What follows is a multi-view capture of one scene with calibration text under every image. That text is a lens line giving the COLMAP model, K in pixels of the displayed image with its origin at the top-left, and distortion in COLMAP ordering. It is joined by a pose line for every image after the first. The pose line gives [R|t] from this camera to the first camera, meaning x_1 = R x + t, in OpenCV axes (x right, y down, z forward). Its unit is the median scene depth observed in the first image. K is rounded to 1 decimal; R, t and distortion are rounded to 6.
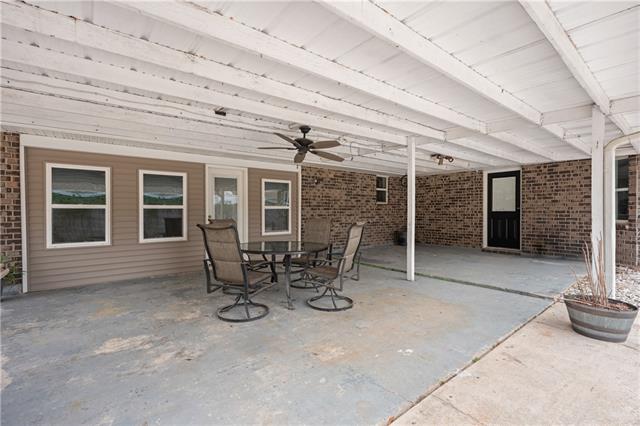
lens RADIAL K [[294.3, 0, 320.0], [0, 294.3, 213.0], [0, 0, 1]] dist [-0.017962, 0.000336]
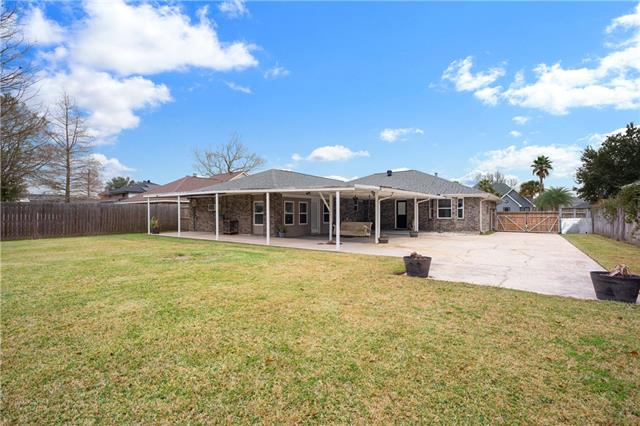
lens RADIAL K [[312.4, 0, 320.0], [0, 312.4, 213.0], [0, 0, 1]] dist [-0.000039, -0.000004]
pose [[0.963376, -0.000351, 0.268155, -0.854432], [0.005188, 0.999836, -0.017331, 0.023670], [-0.268105, 0.018088, 0.963220, -1.540872]]
